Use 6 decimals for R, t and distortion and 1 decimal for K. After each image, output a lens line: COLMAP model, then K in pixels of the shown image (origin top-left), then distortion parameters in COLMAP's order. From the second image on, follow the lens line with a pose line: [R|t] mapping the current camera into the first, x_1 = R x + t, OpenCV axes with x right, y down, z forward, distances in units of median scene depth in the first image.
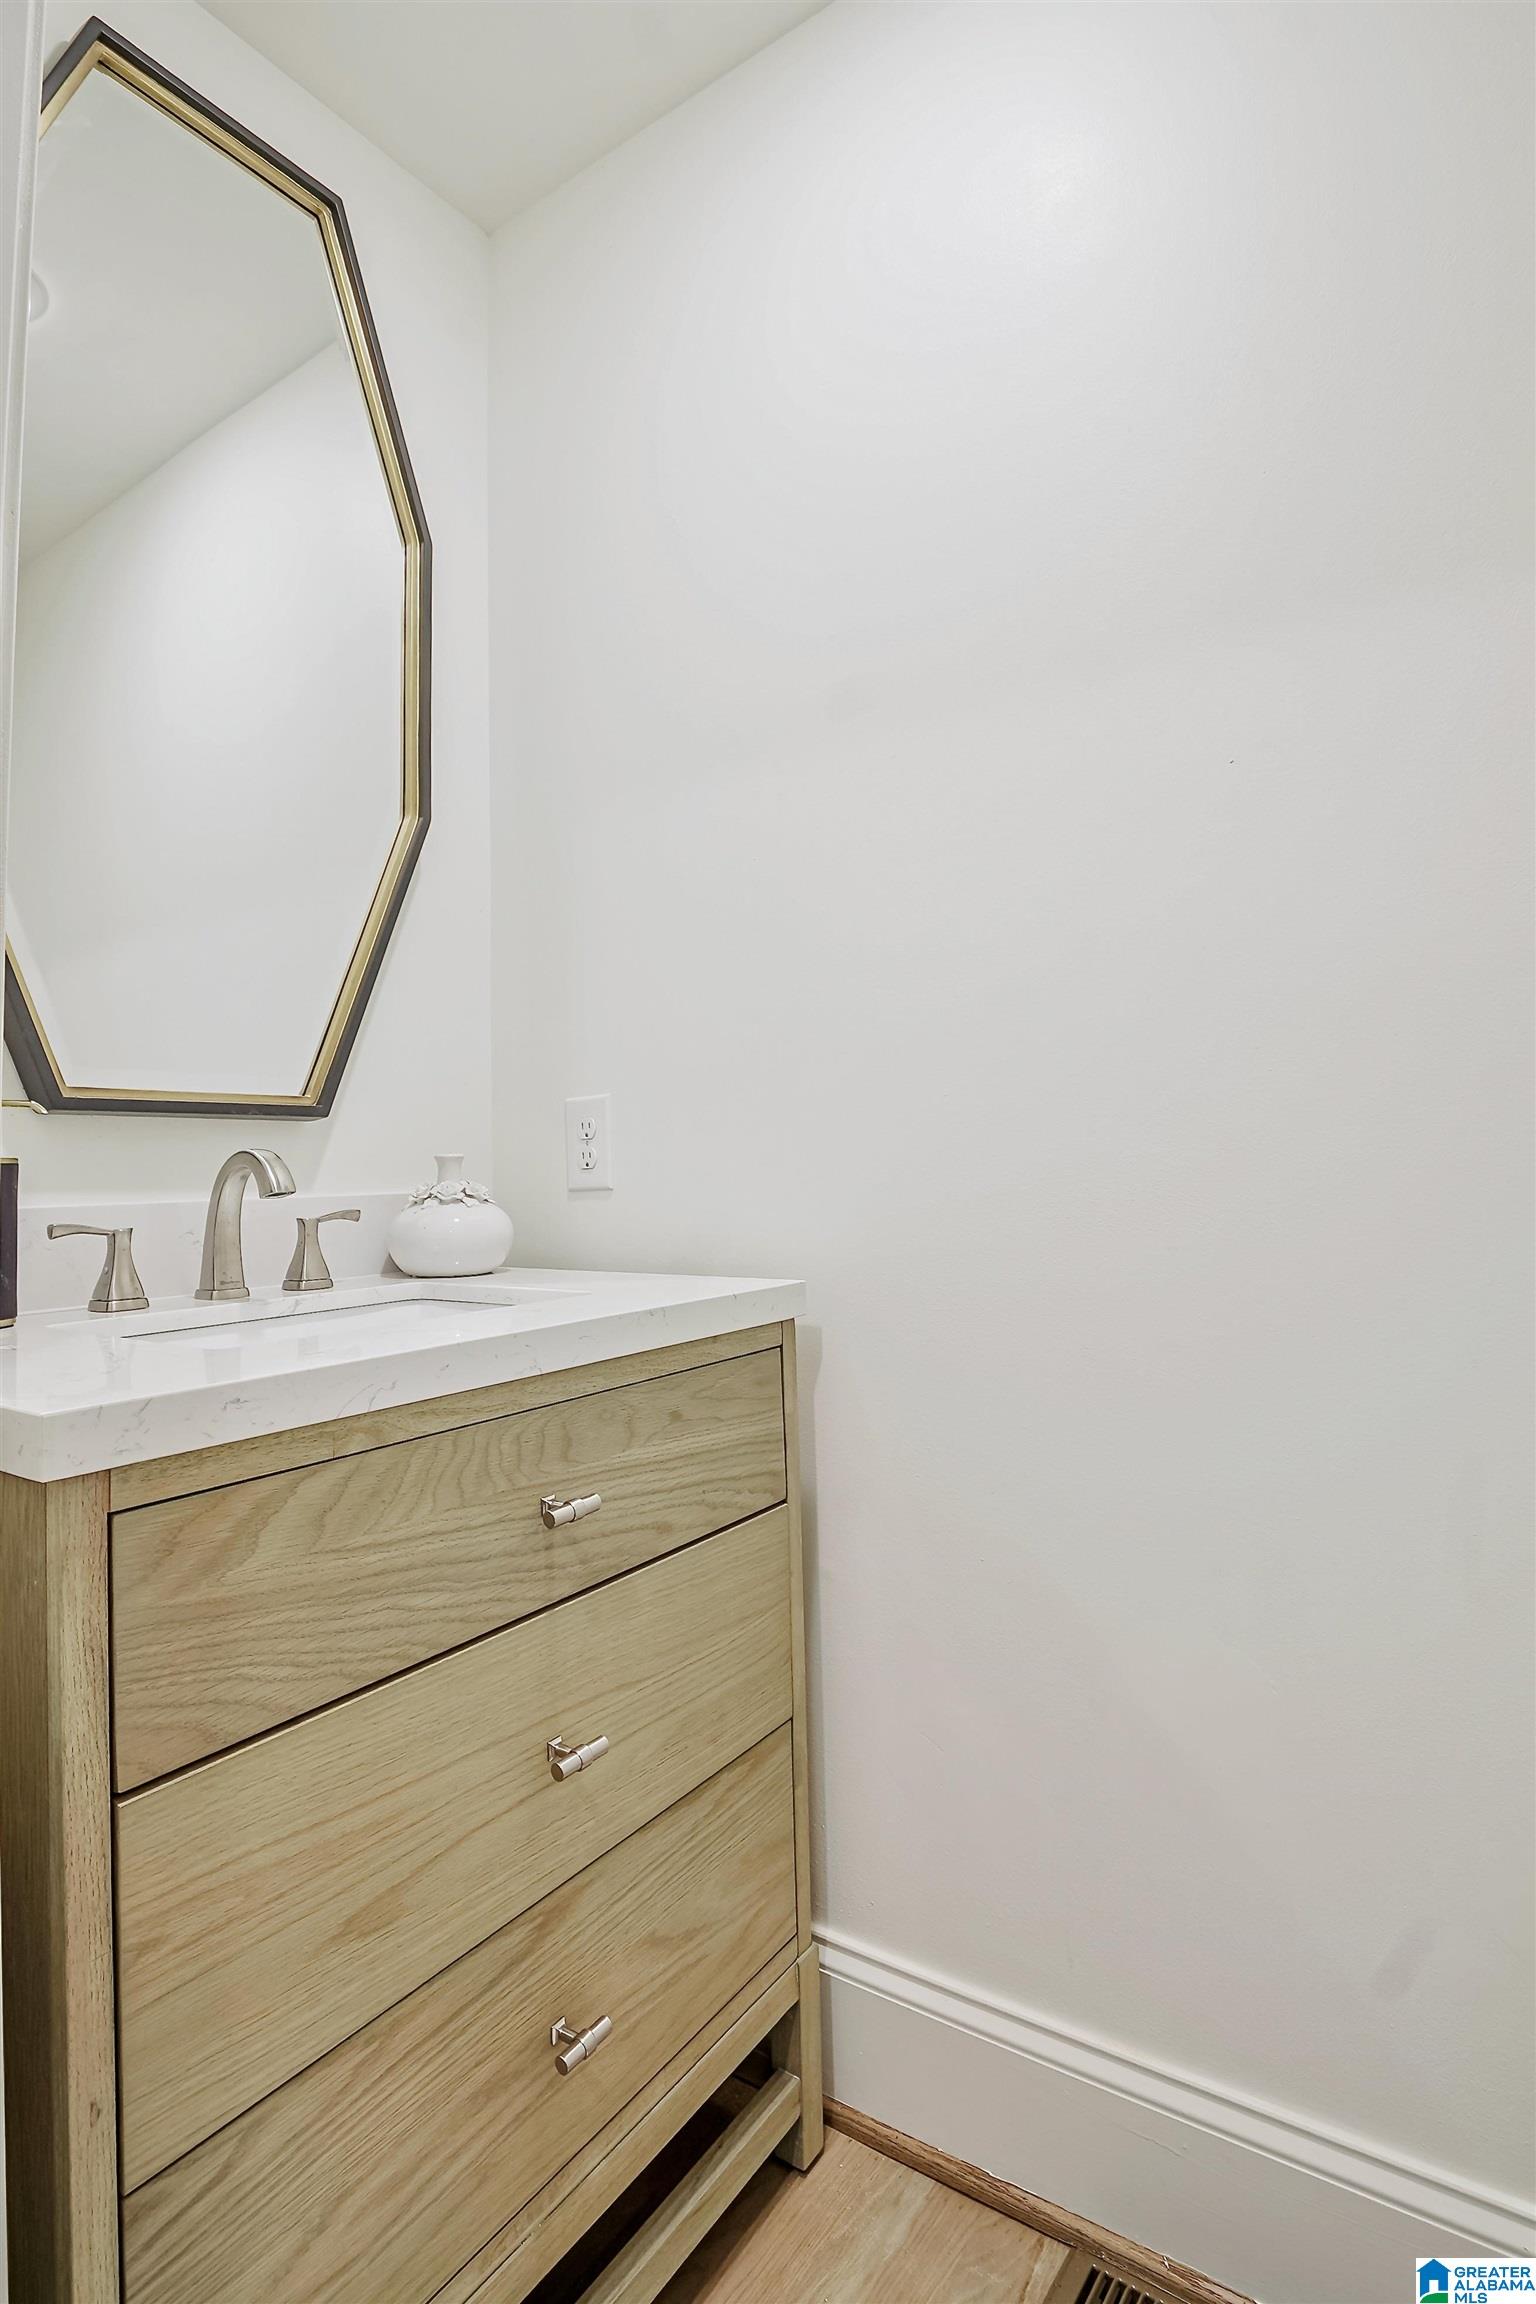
lens RADIAL K [[1134.3, 0, 768.0], [0, 1134.3, 1152.0], [0, 0, 1]] dist [-0.001215, -0.000643]
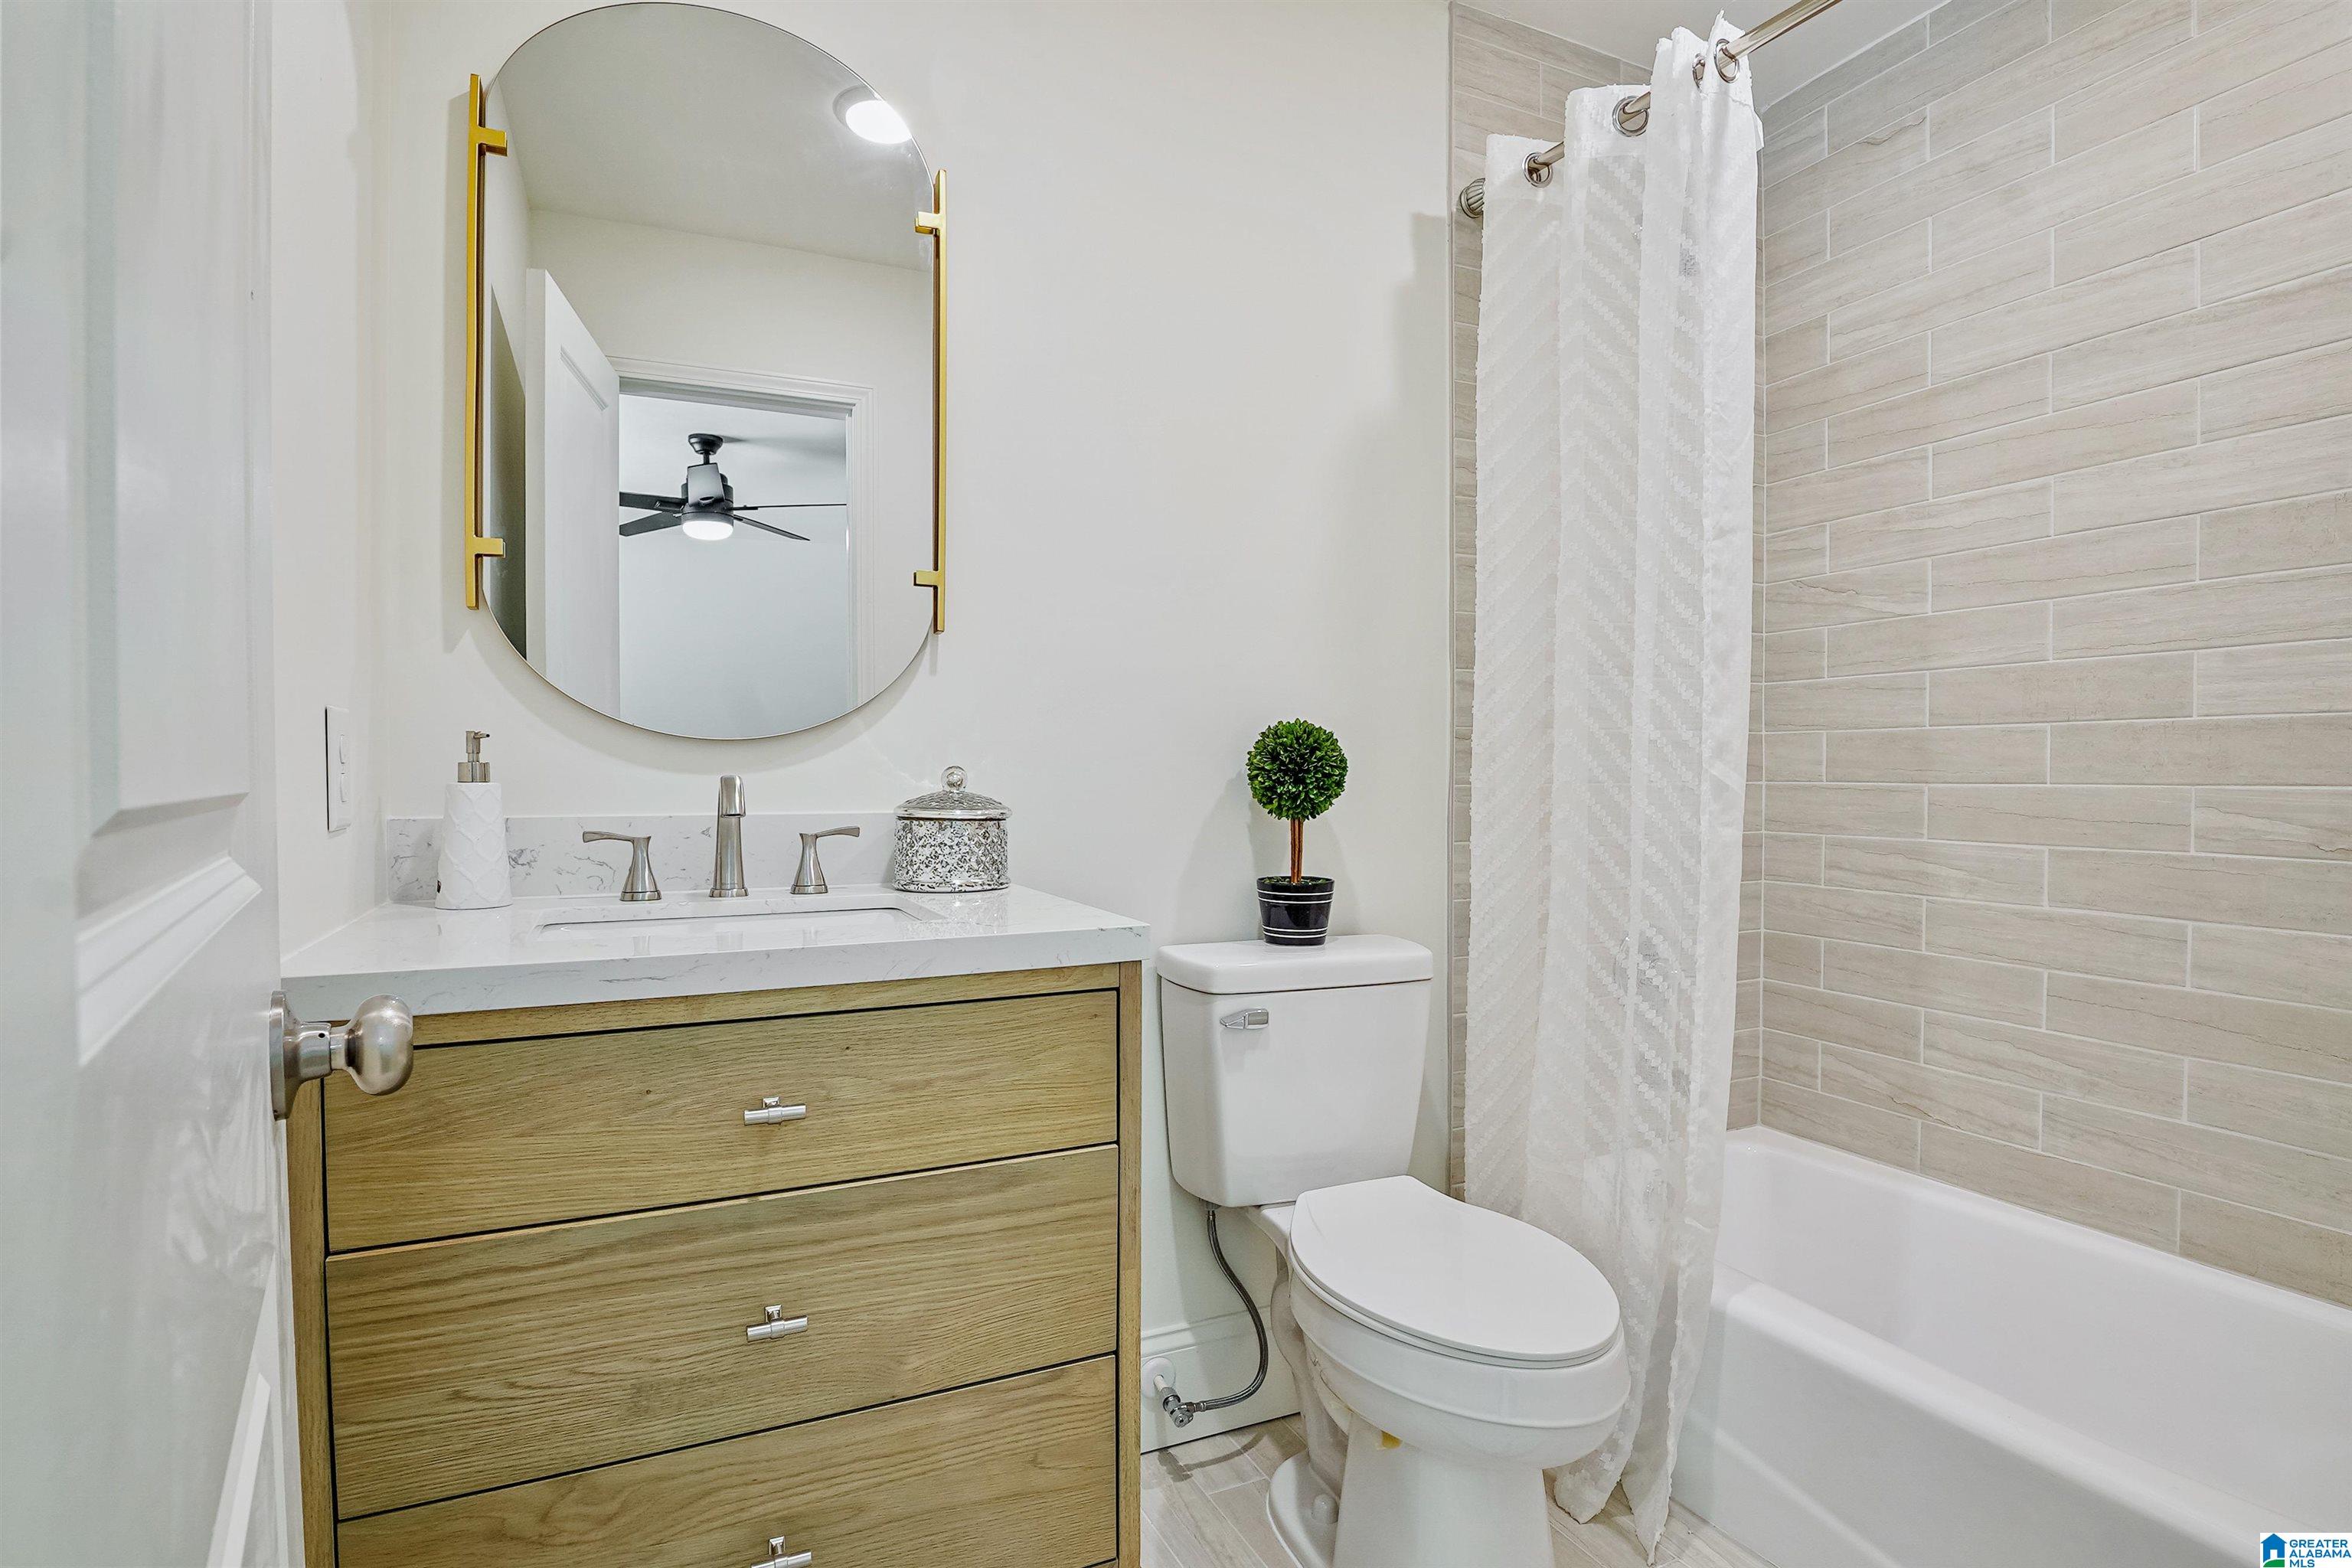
lens RADIAL K [[1157.9, 0, 1183.0], [0, 1157.9, 806.4], [0, 0, 1]] dist [-0.001215, -0.000643]
pose [[0.867153, 0.043114, -0.496172, 0.560222], [-0.016288, 0.998168, 0.058267, -0.048715], [0.497775, -0.042445, 0.866267, 0.149254]]
